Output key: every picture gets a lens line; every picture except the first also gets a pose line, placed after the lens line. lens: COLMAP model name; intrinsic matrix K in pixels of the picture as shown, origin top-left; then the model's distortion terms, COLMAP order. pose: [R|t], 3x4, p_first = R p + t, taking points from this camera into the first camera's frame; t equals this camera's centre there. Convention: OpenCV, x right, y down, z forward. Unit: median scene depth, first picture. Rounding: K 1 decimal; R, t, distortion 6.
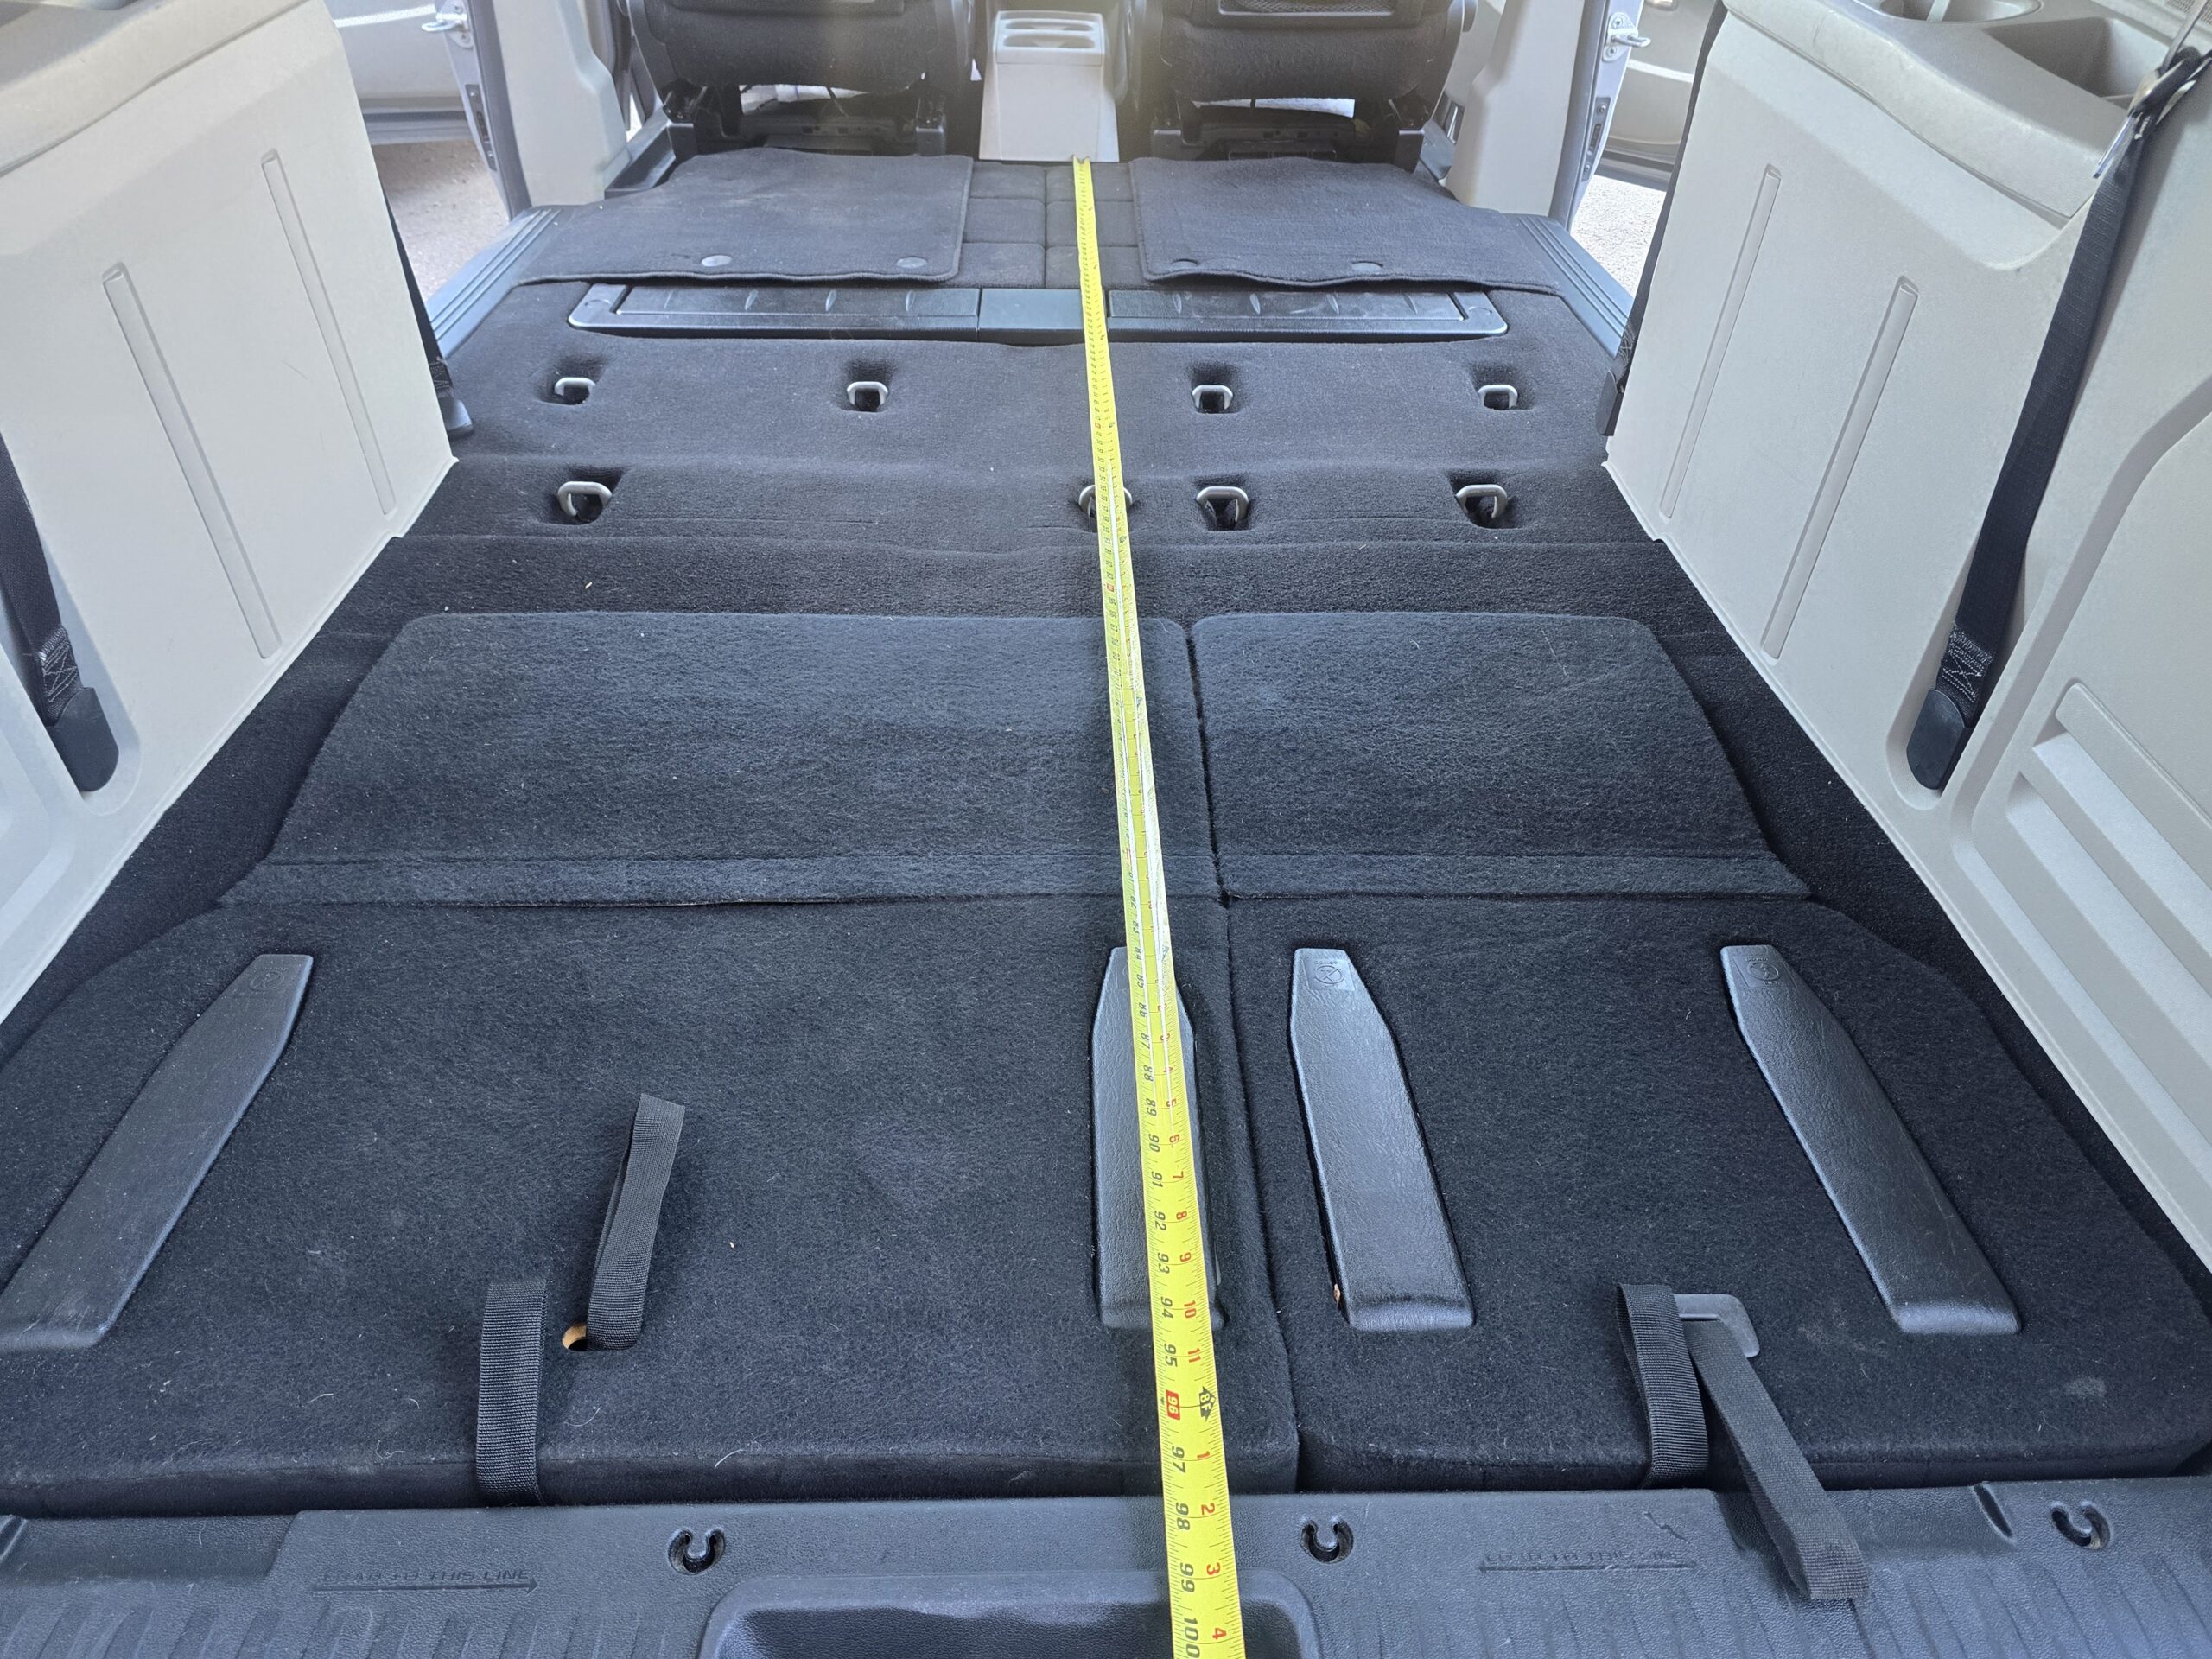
lens RADIAL K [[1513.0, 0, 1103.5], [0, 1513.0, 823.3], [0, 0, 1]] dist [0.050640, -0.049745]
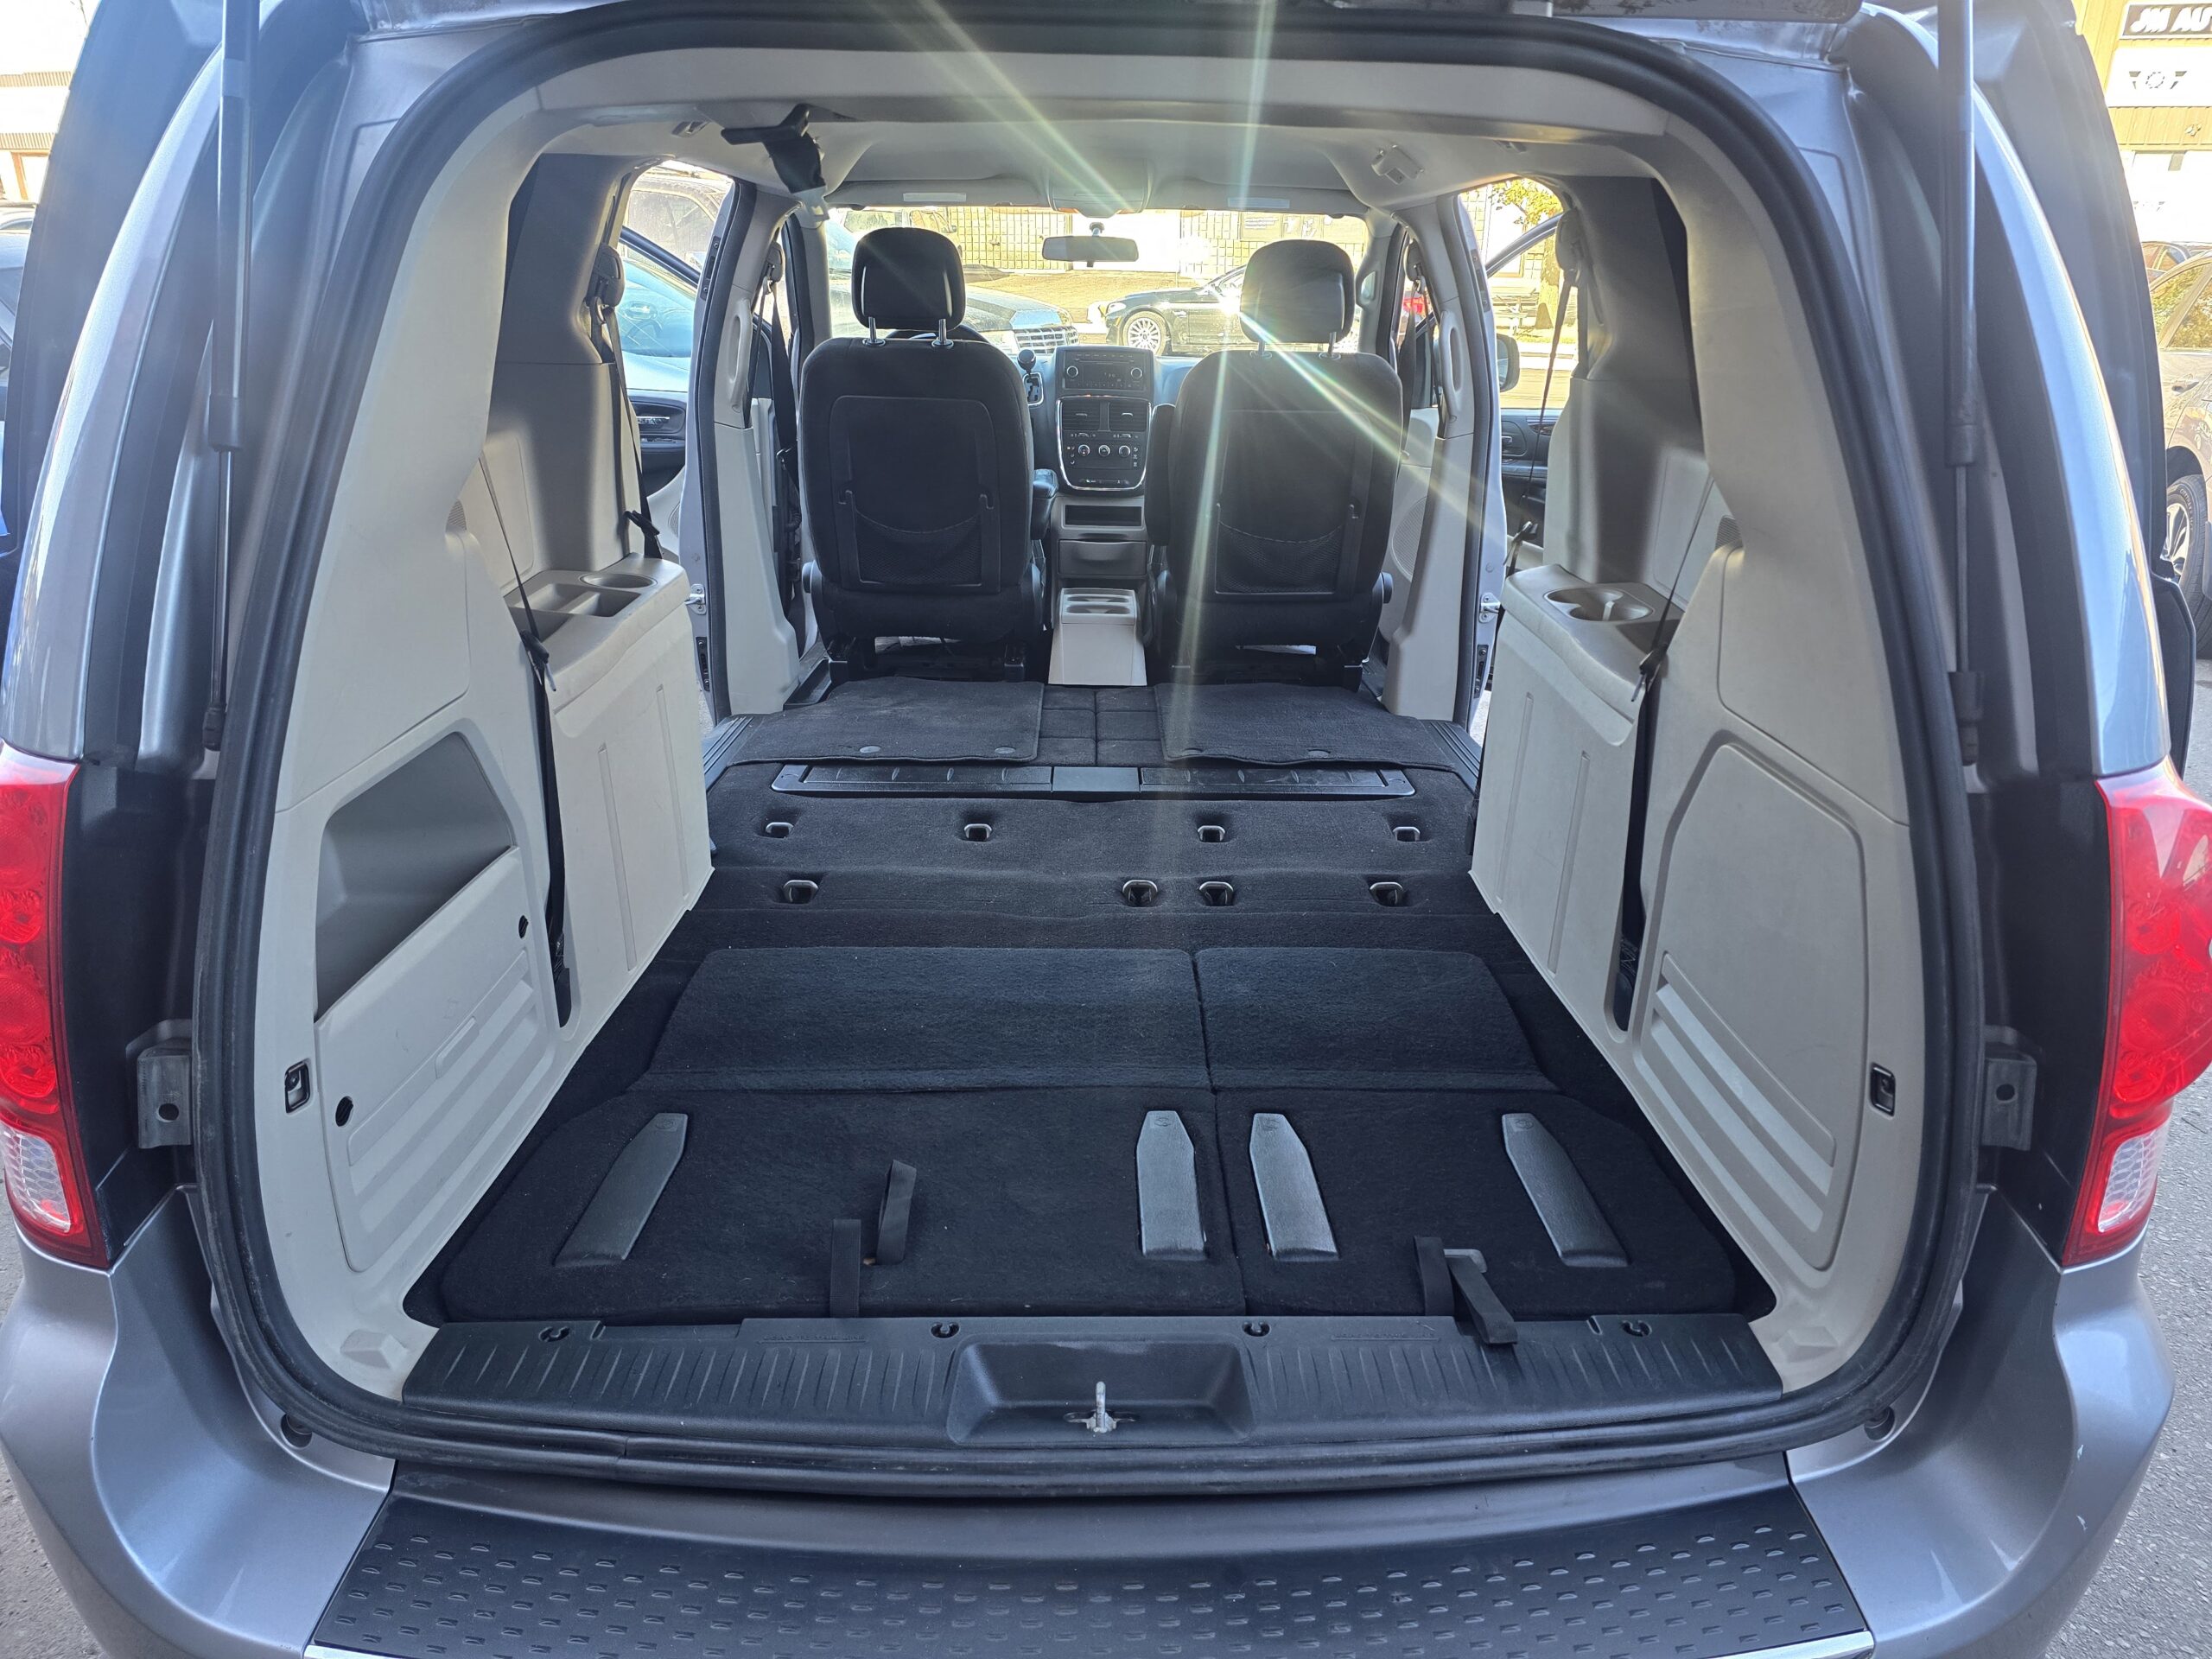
lens RADIAL K [[1513.0, 0, 1103.5], [0, 1513.0, 823.3], [0, 0, 1]] dist [0.050640, -0.049745]
pose [[0.999852, 0.001137, -0.017157, -0.011984], [-0.006363, 0.951453, -0.307728, 0.248659], [0.015974, 0.307792, 0.951320, -0.613028]]
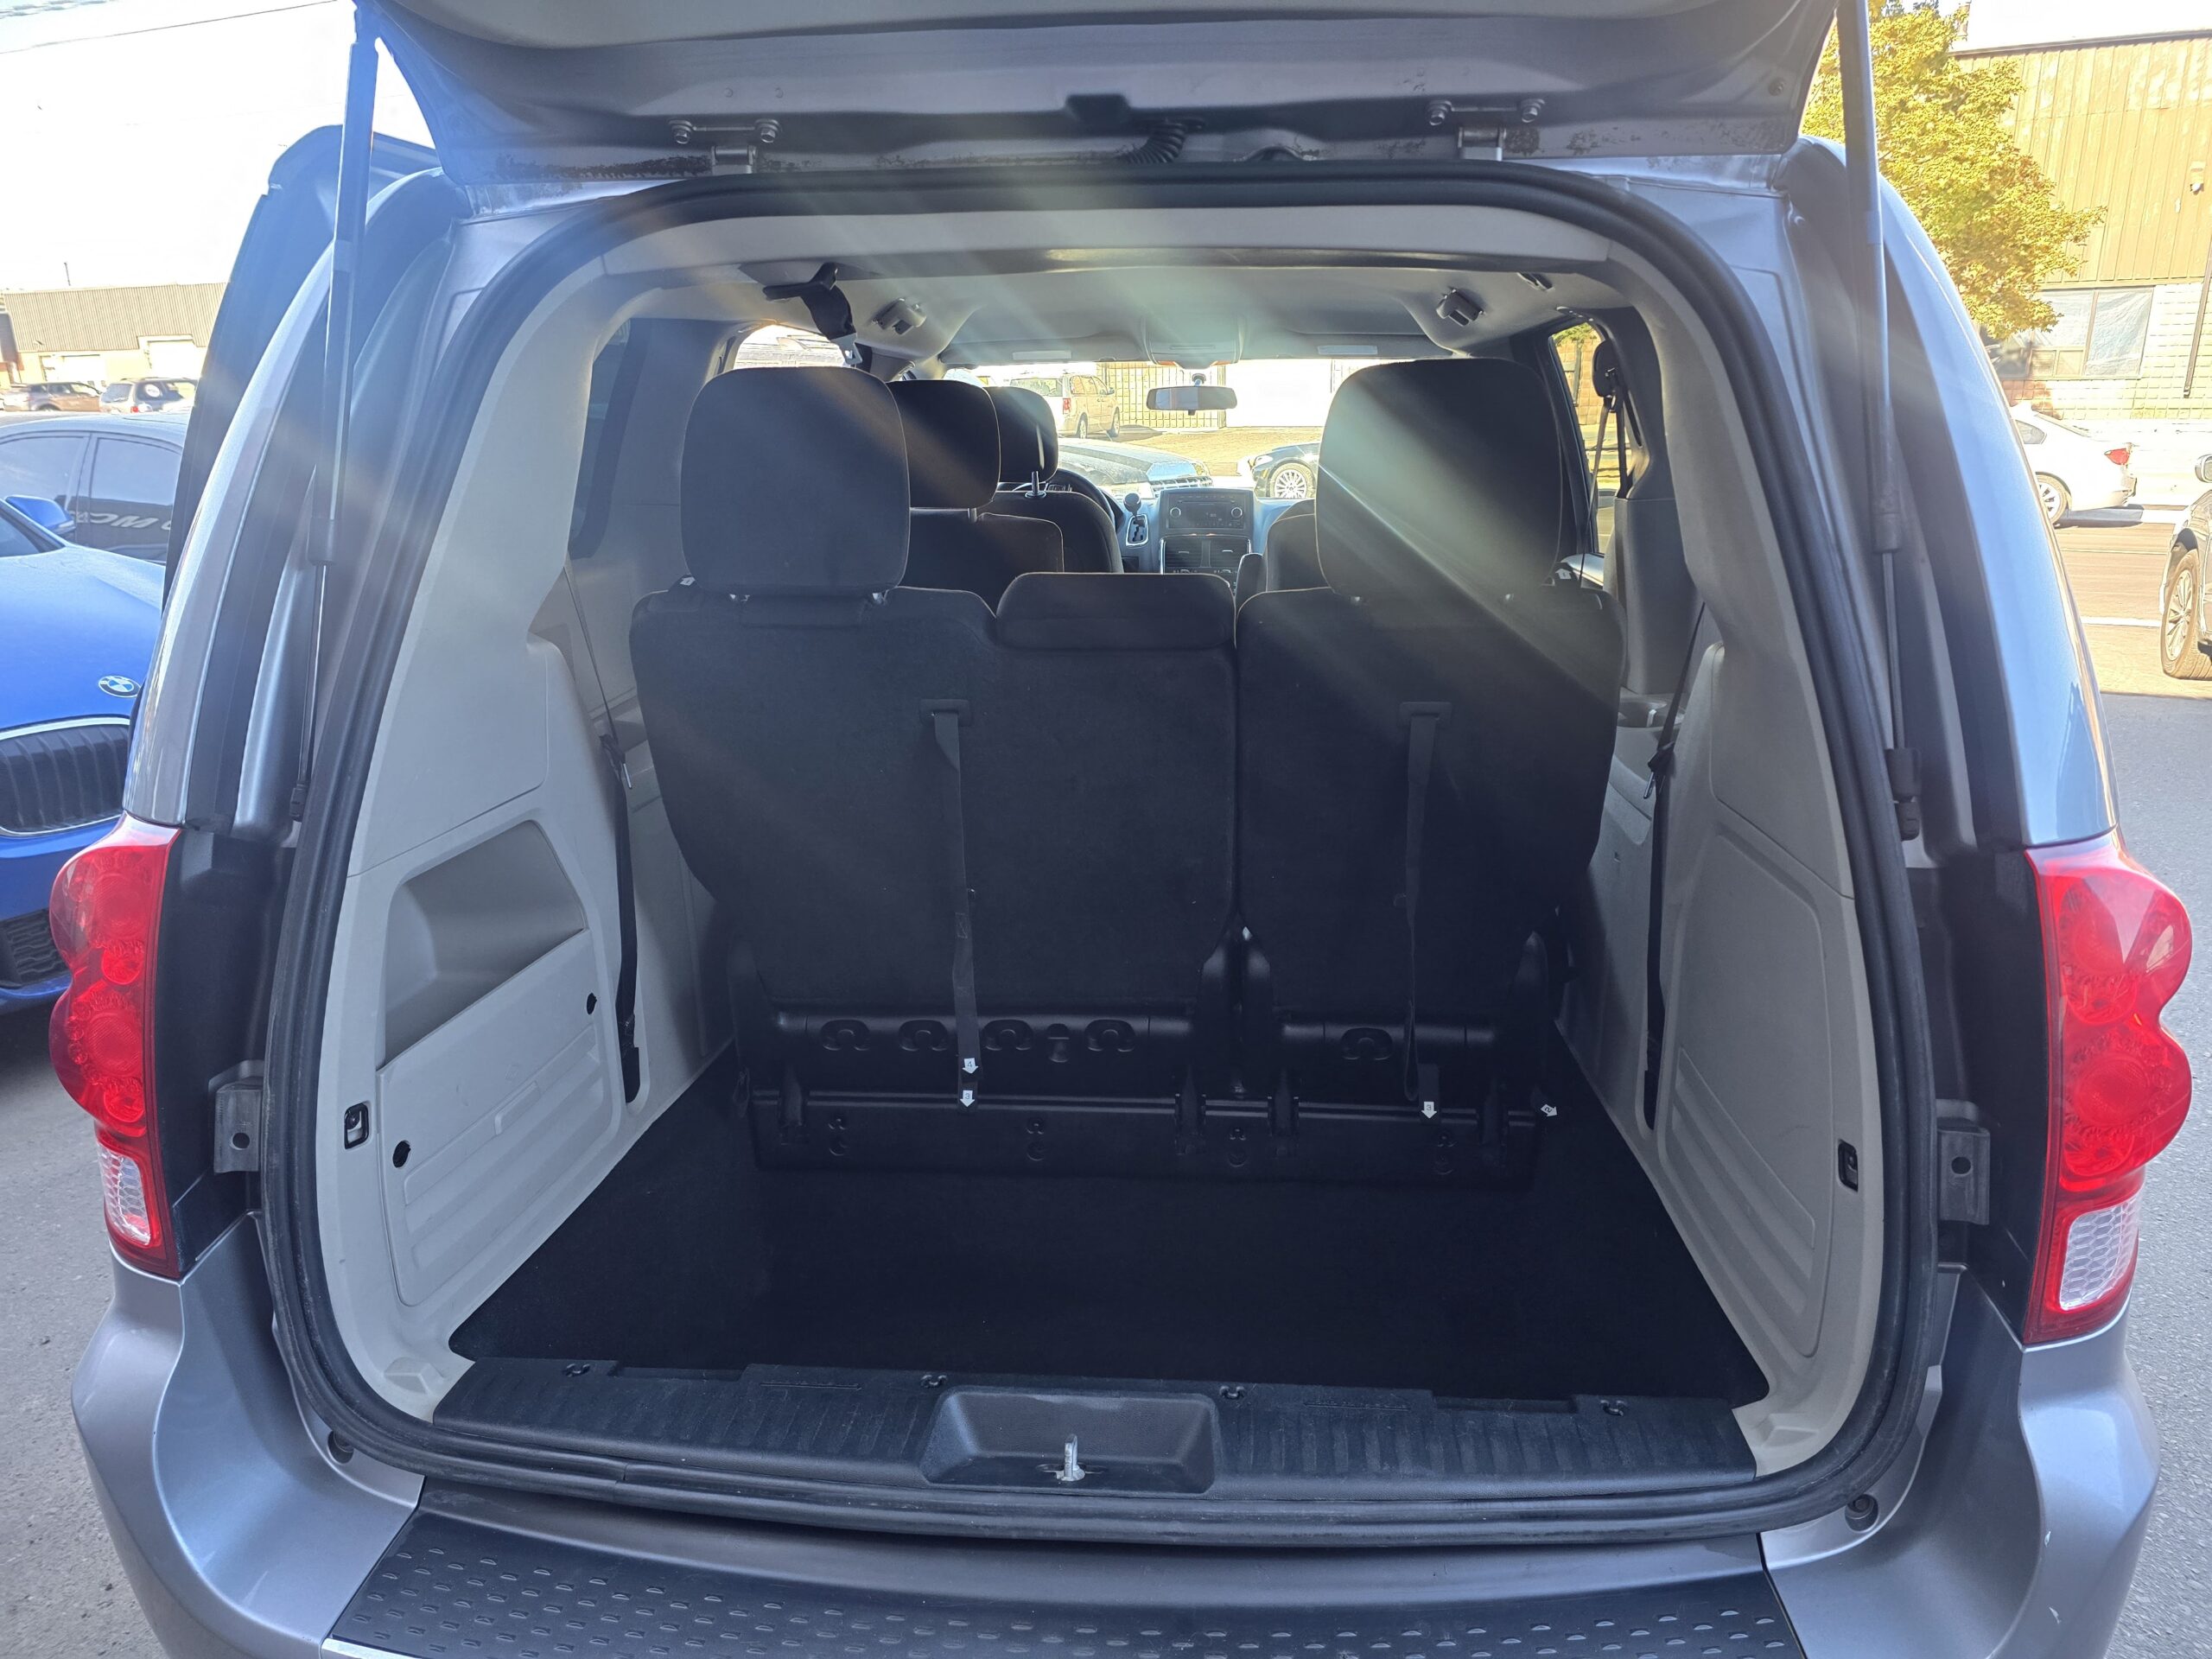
lens RADIAL K [[1514.3, 0, 1109.2], [0, 1514.3, 830.1], [0, 0, 1]] dist [0.049535, -0.052146]
pose [[0.992564, 0.001642, -0.121710, 0.126721], [-0.049458, 0.919088, -0.390937, 0.320371], [0.111220, 0.394050, 0.912335, -0.658492]]
